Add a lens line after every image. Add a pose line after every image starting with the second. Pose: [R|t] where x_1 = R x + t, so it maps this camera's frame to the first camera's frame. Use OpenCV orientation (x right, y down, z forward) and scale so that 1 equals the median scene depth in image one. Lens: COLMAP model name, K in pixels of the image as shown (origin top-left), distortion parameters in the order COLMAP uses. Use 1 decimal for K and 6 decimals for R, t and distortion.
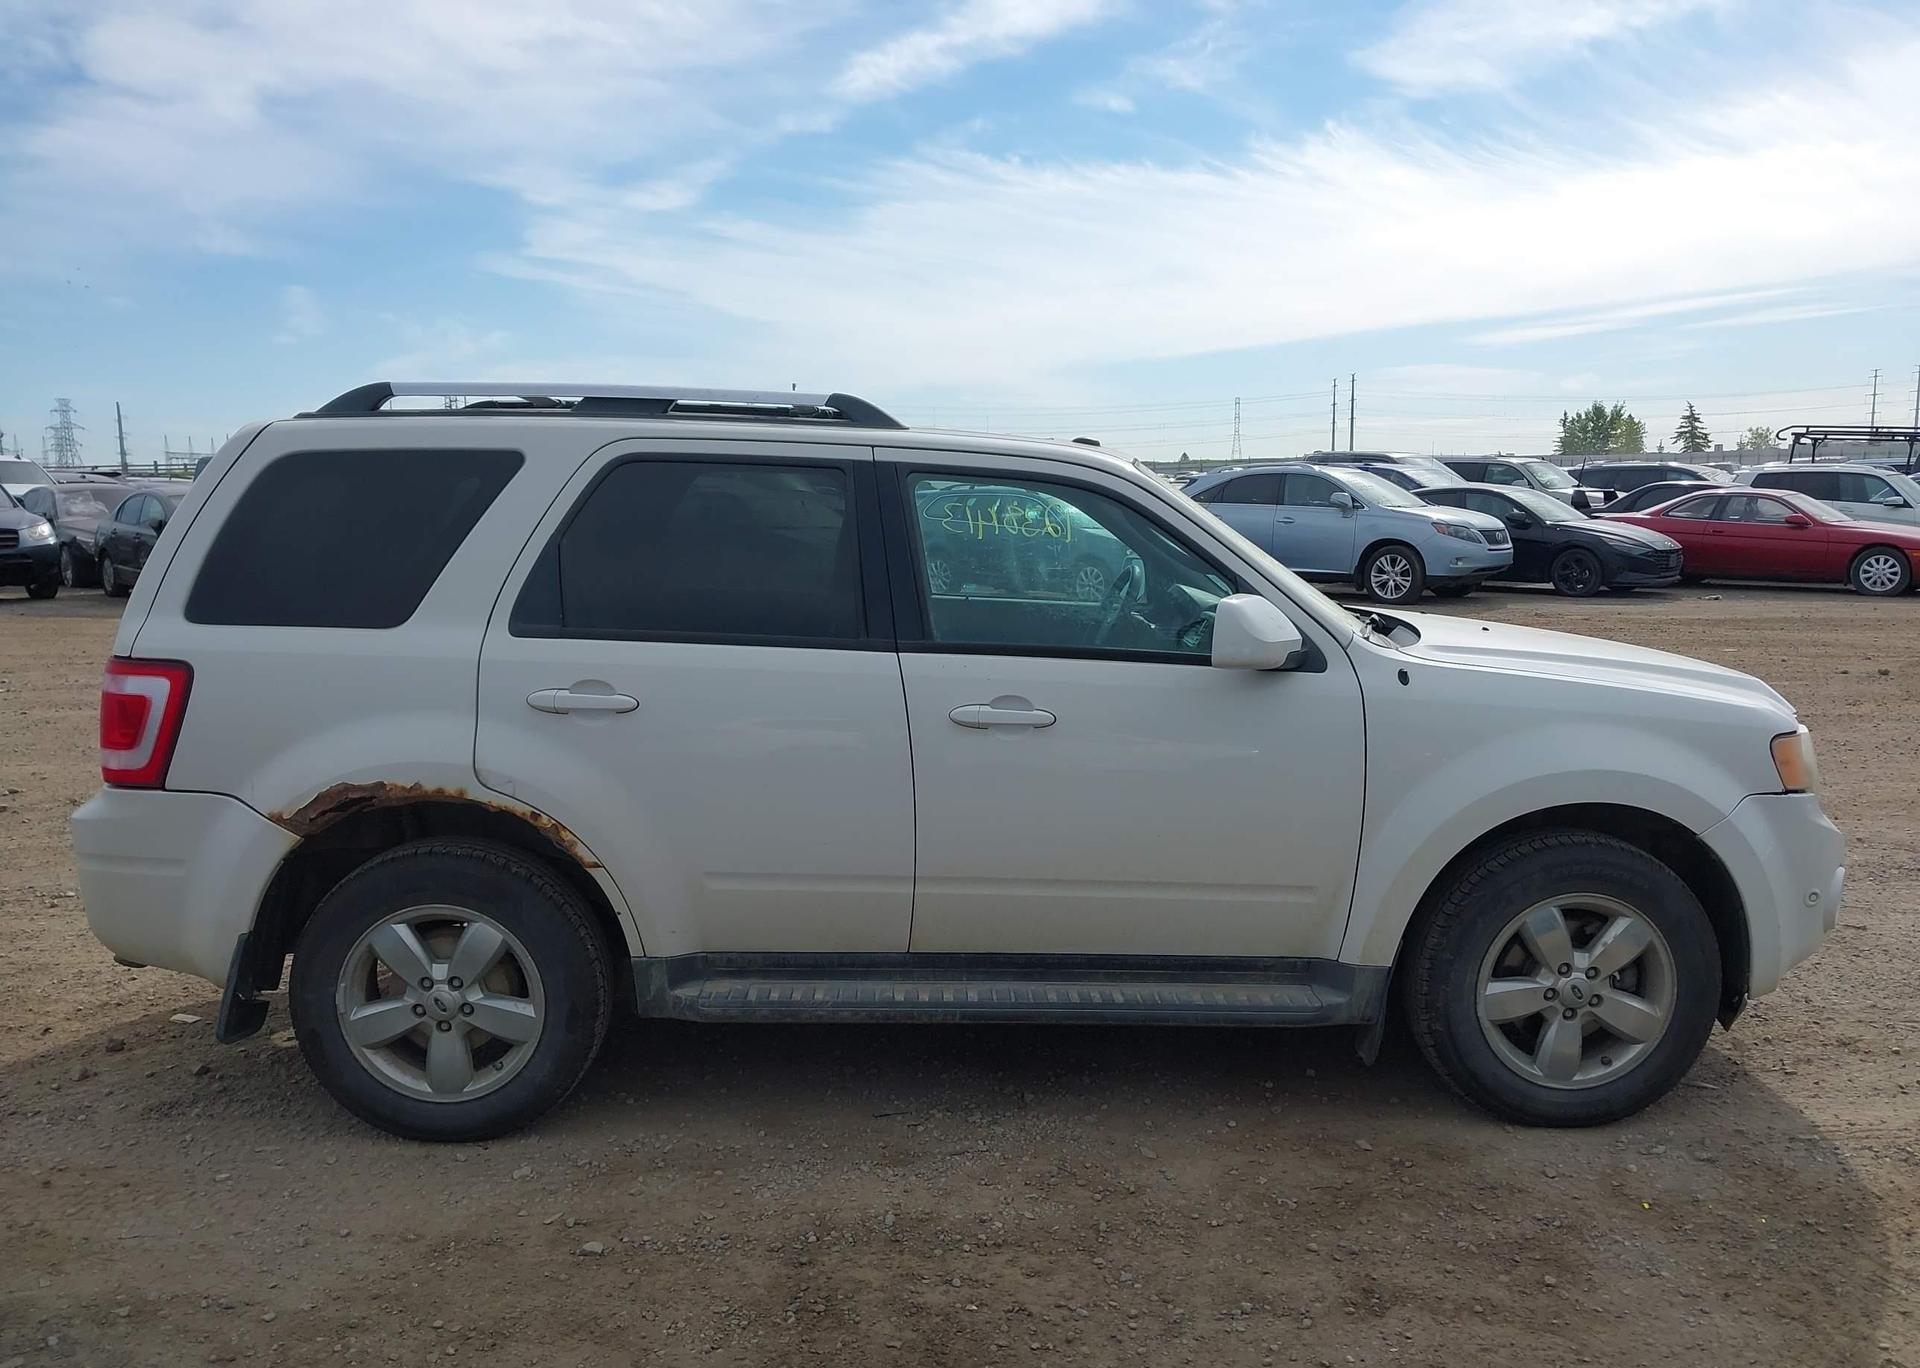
lens RADIAL K [[1518.9, 0, 960.9], [0, 1518.9, 671.6], [0, 0, 1]] dist [0.009266, -0.018756]
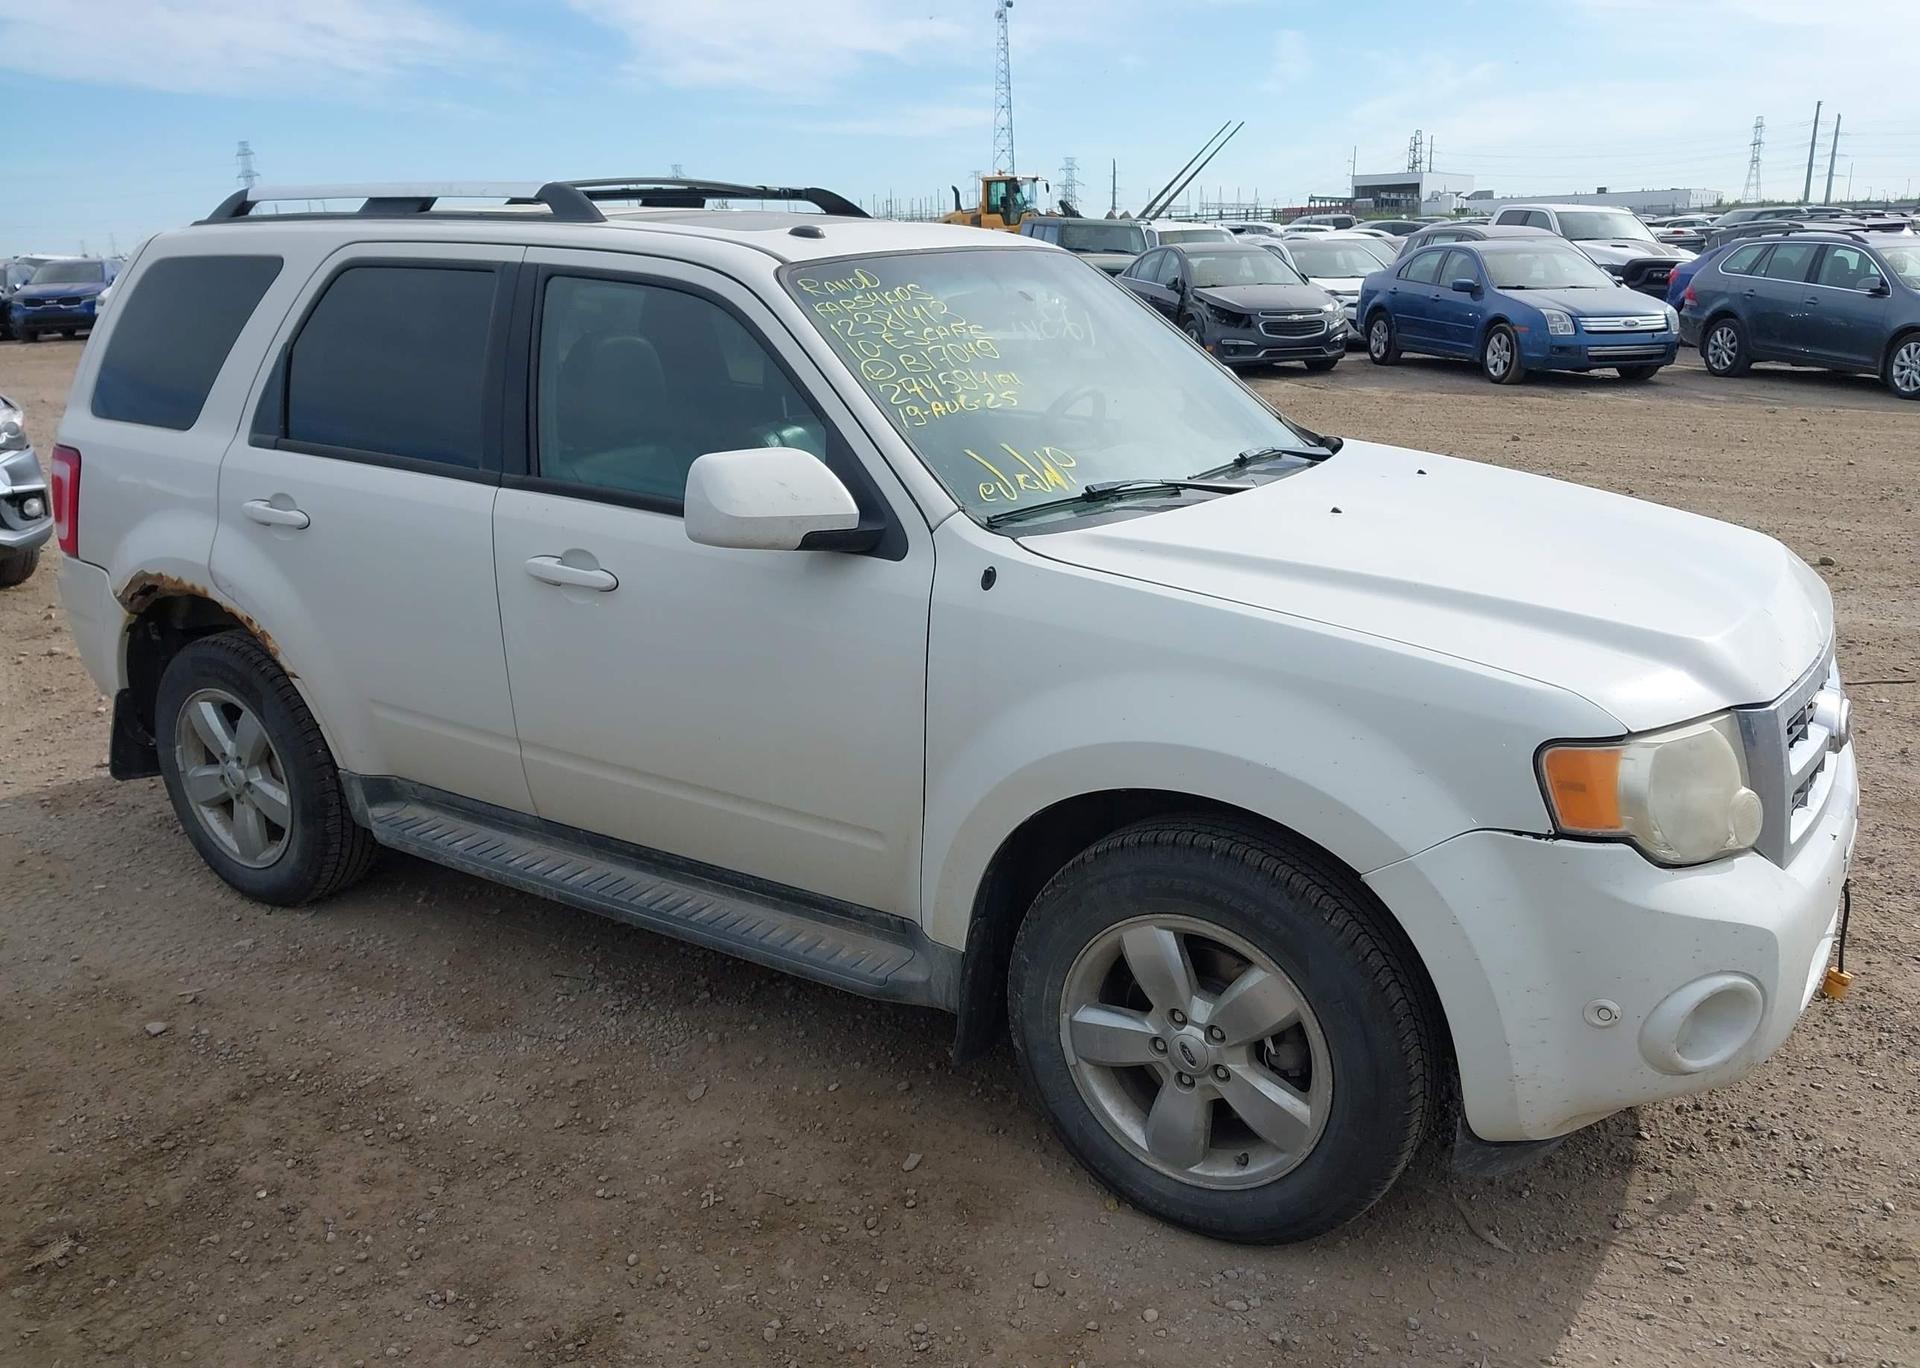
lens RADIAL K [[1514.3, 0, 960.0], [0, 1514.3, 684.0], [0, 0, 1]] dist [0.045896, -0.072710]
pose [[0.827036, 0.144281, -0.543318, 0.678756], [-0.053110, 0.982233, 0.179993, -0.074760], [0.559634, -0.120005, 0.820005, 0.398160]]
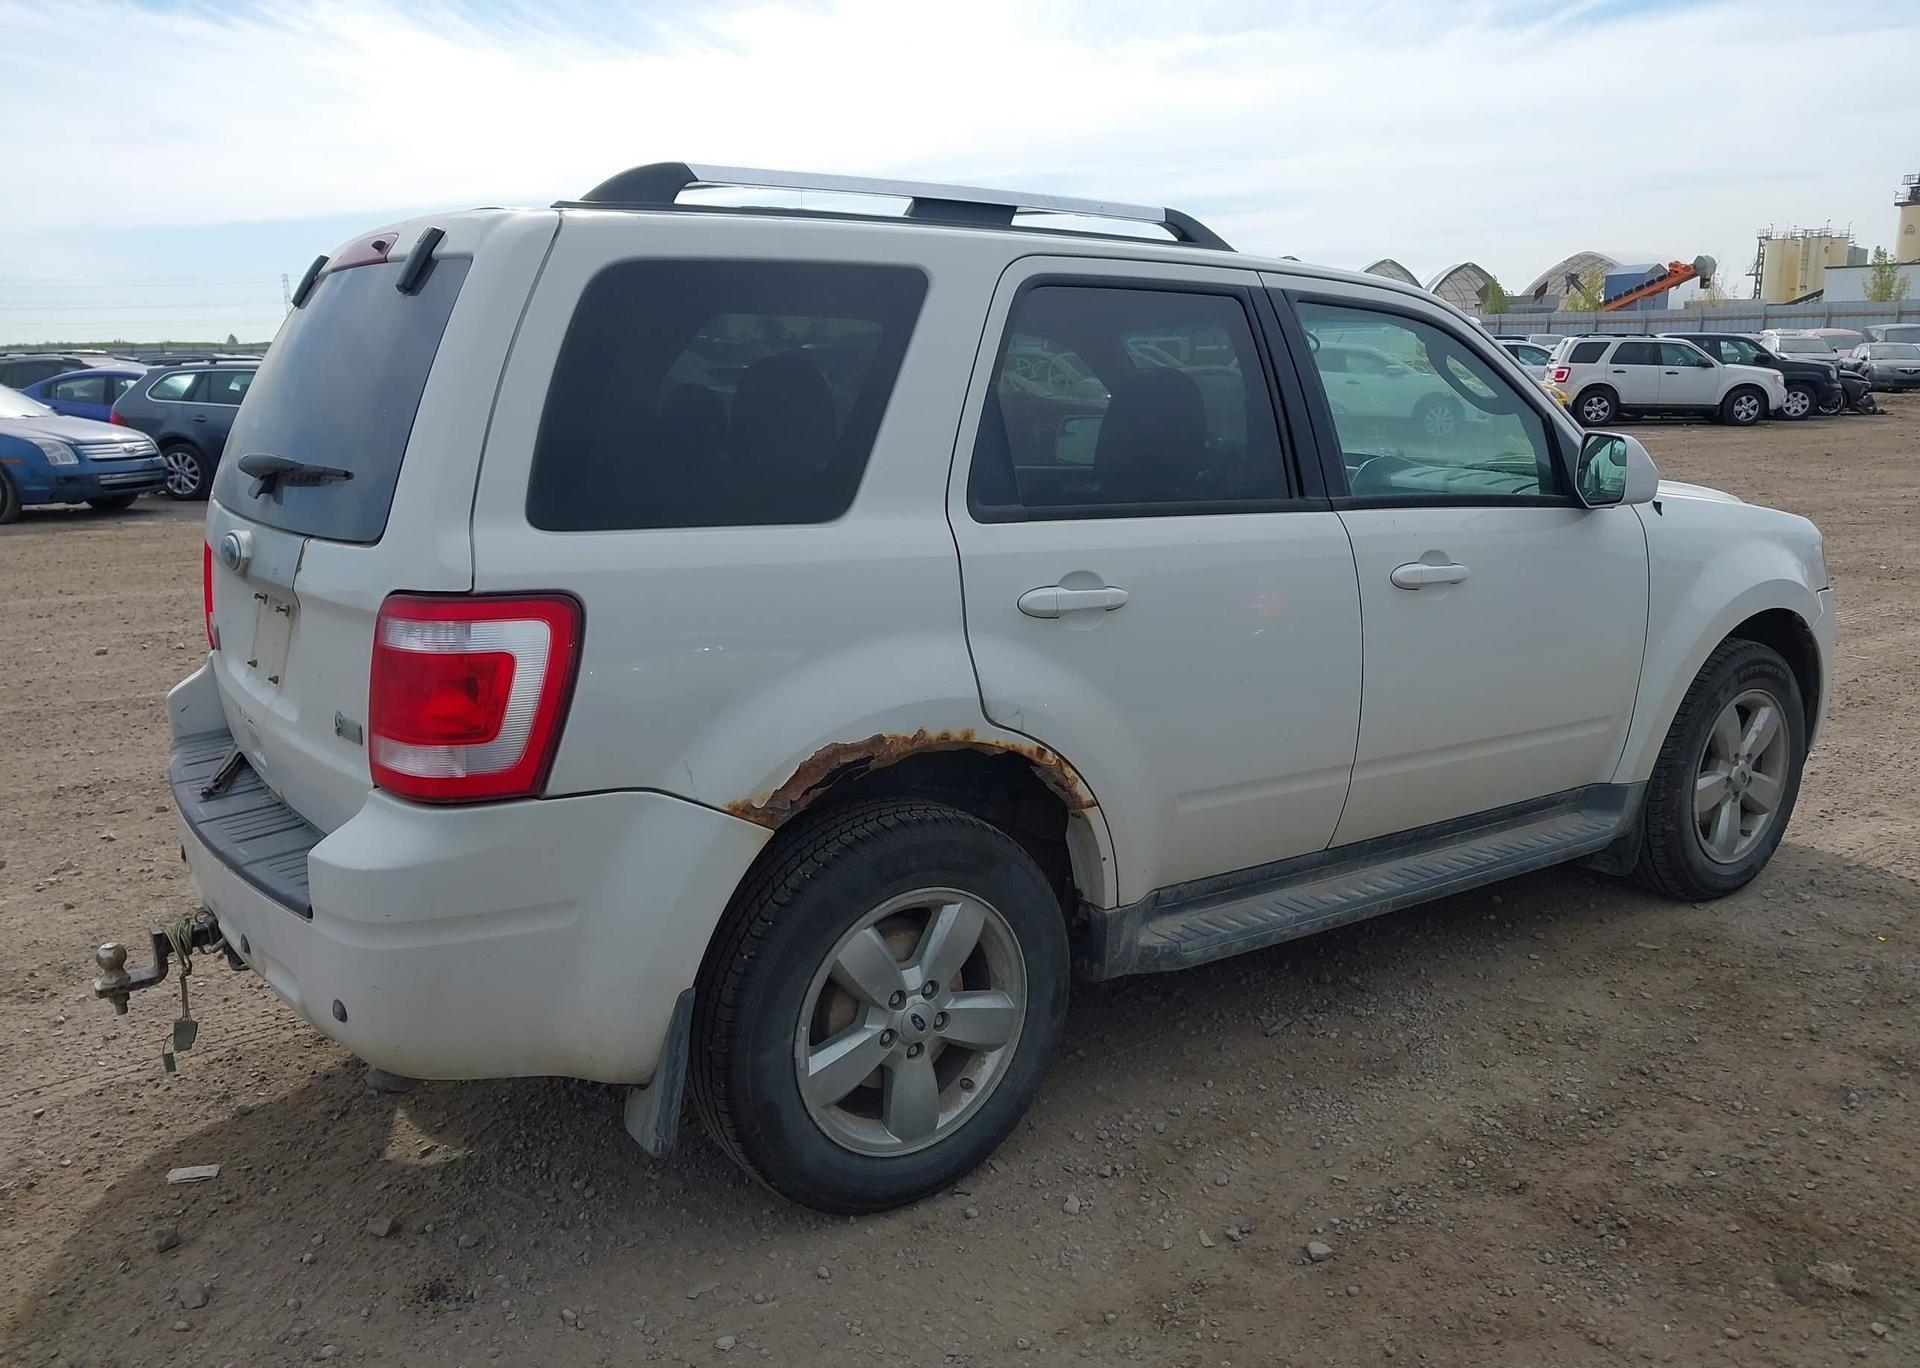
lens RADIAL K [[1514.3, 0, 960.0], [0, 1514.3, 684.0], [0, 0, 1]] dist [0.045896, -0.072710]
pose [[0.830929, -0.117650, 0.543797, -0.708976], [0.074264, 0.992094, 0.101161, -0.019750], [-0.551400, -0.043673, 0.833097, 0.374902]]
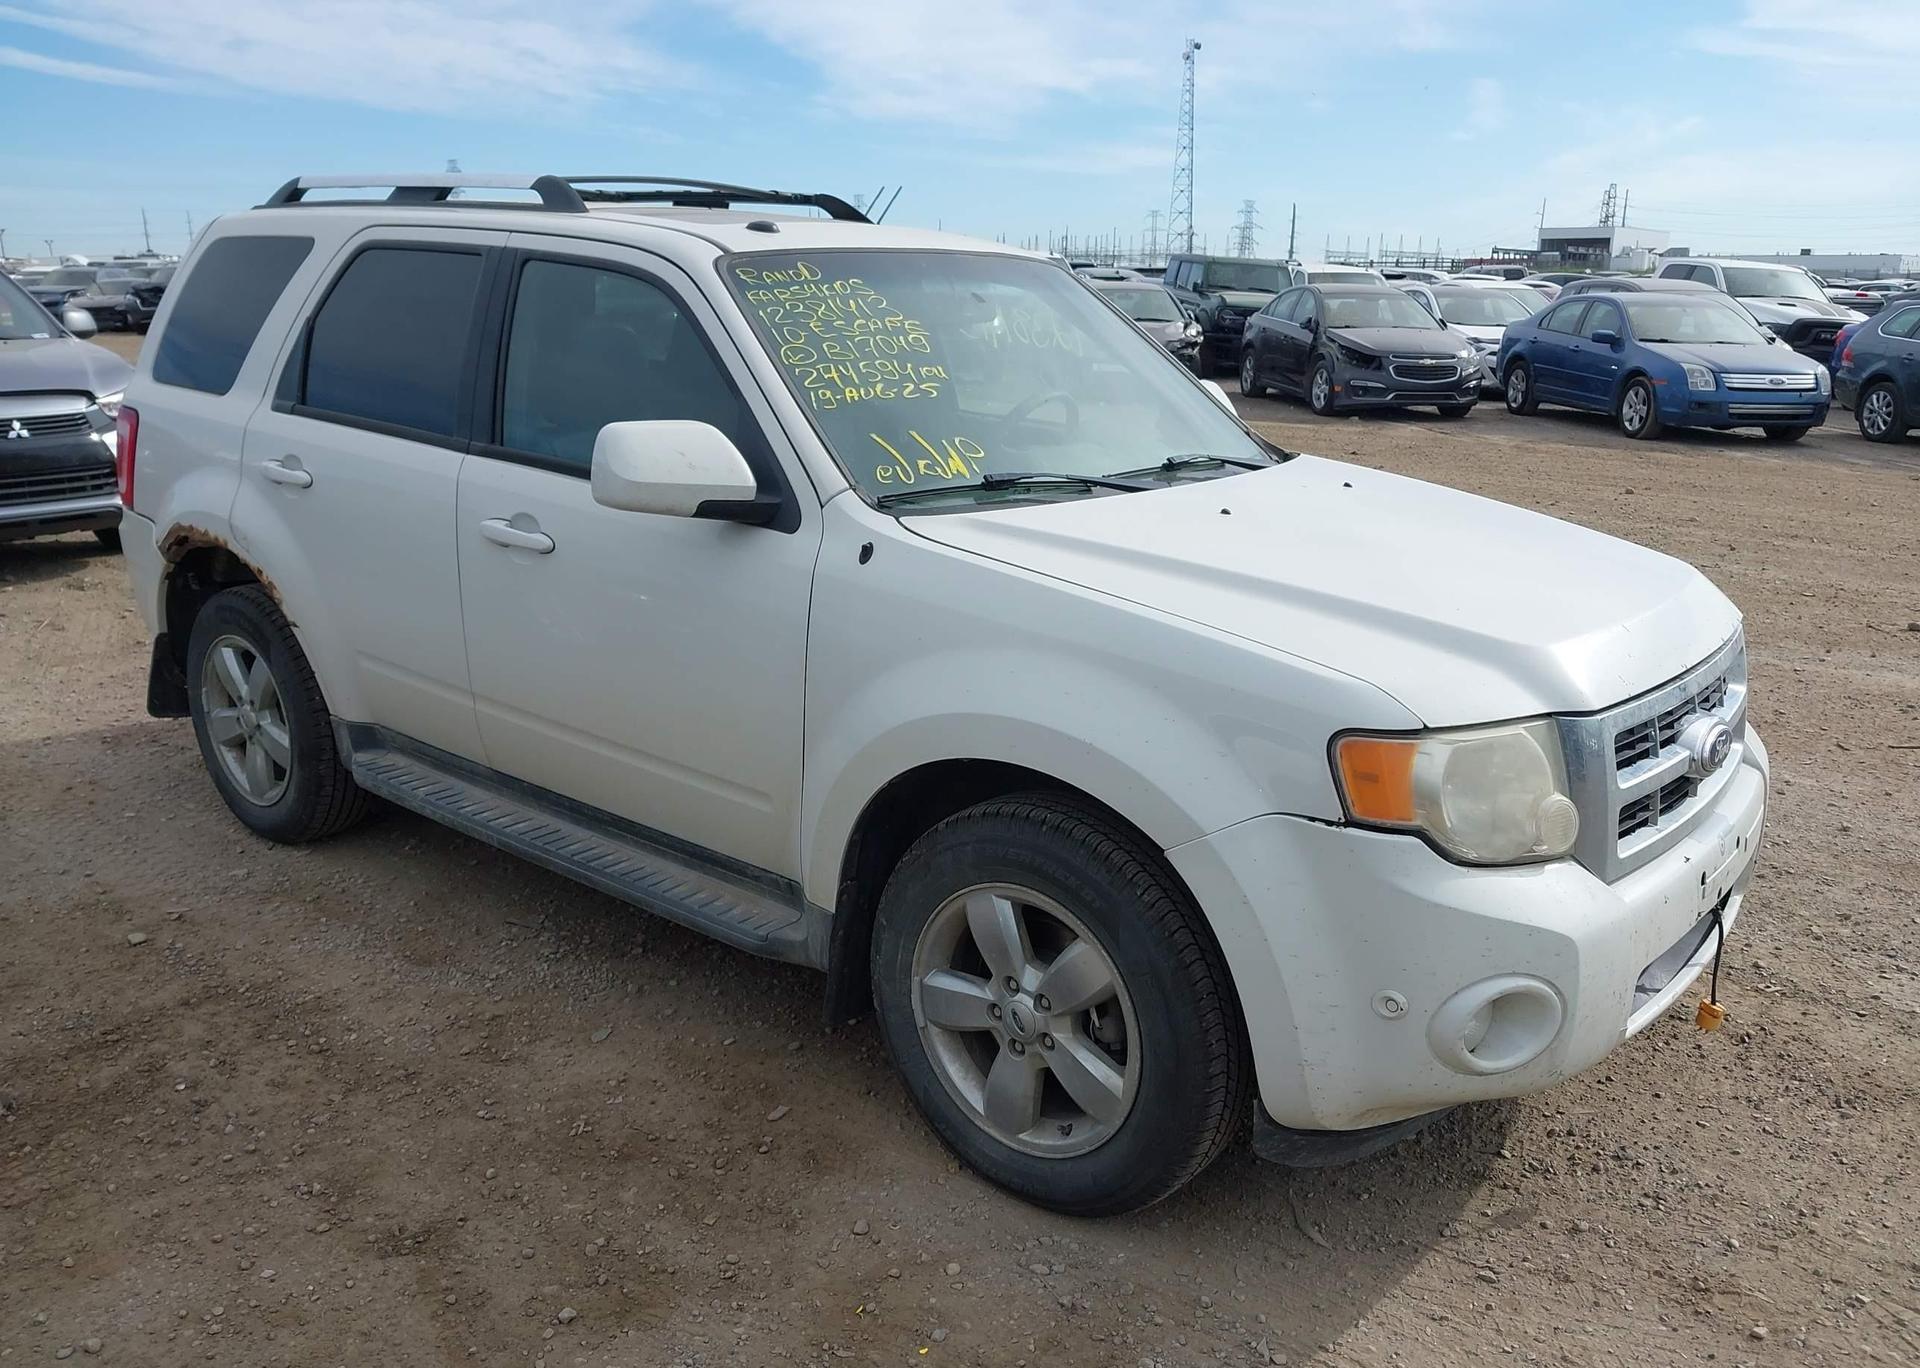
lens RADIAL K [[1514.3, 0, 960.0], [0, 1514.3, 684.0], [0, 0, 1]] dist [0.045896, -0.072710]
pose [[0.760467, 0.183119, -0.623023, 0.809088], [-0.100005, 0.980997, 0.166267, -0.061436], [0.641630, -0.064135, 0.764328, 0.451954]]
